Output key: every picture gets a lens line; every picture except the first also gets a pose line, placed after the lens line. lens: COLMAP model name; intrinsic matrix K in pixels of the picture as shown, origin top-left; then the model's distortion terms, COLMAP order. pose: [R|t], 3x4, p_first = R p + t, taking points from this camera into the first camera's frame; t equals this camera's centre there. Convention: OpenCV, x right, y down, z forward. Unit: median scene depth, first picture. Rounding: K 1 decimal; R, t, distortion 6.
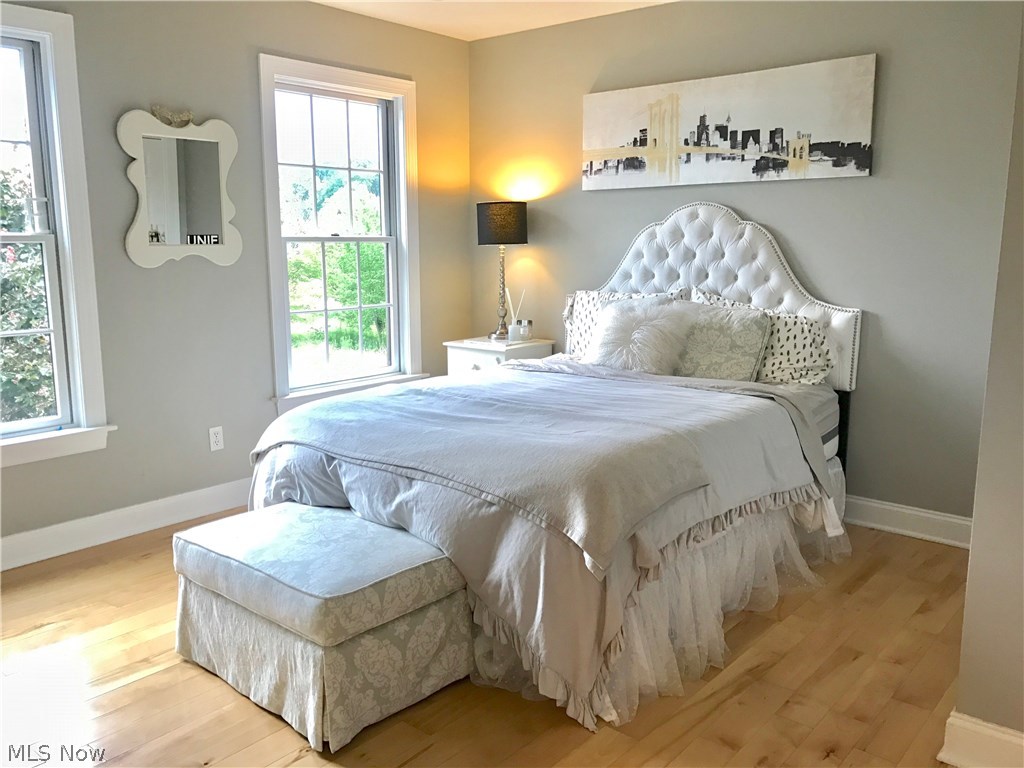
lens RADIAL K [[827.0, 0, 512.0], [0, 827.0, 384.0], [0, 0, 1]] dist [0.003178, 0.001751]
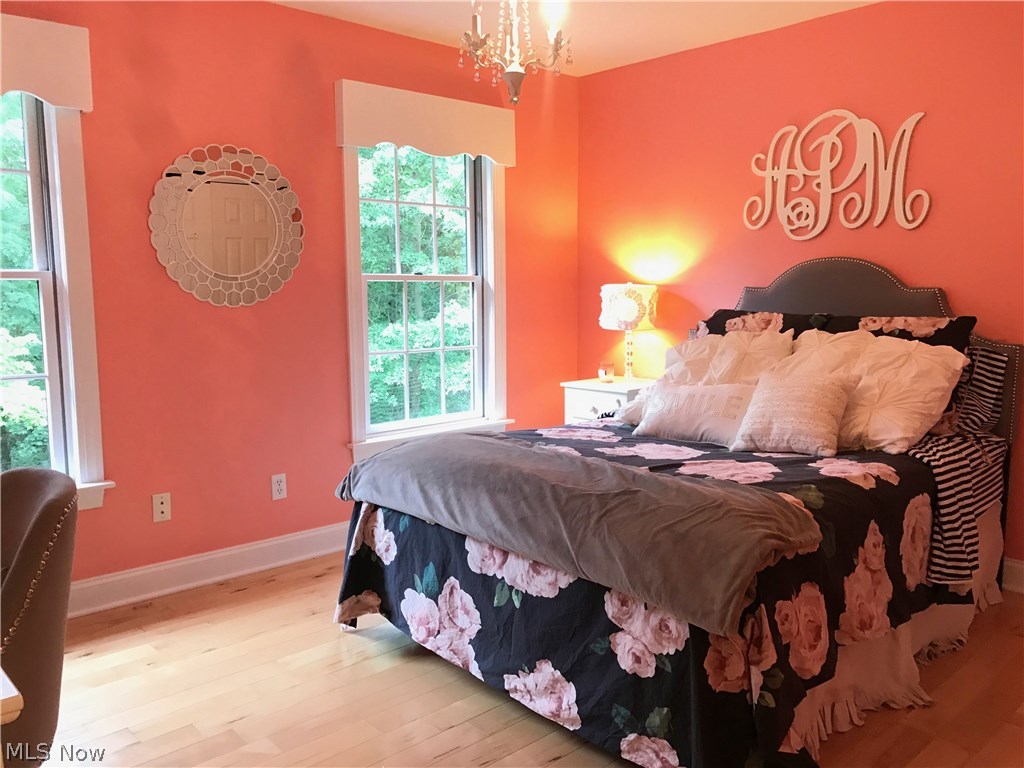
lens RADIAL K [[827.0, 0, 512.0], [0, 827.0, 384.0], [0, 0, 1]] dist [0.003178, 0.001751]
pose [[0.988622, 0.013819, -0.149783, 0.046749], [-0.021020, 0.998692, -0.046602, -0.013147], [0.148943, 0.049220, 0.987620, 0.096944]]
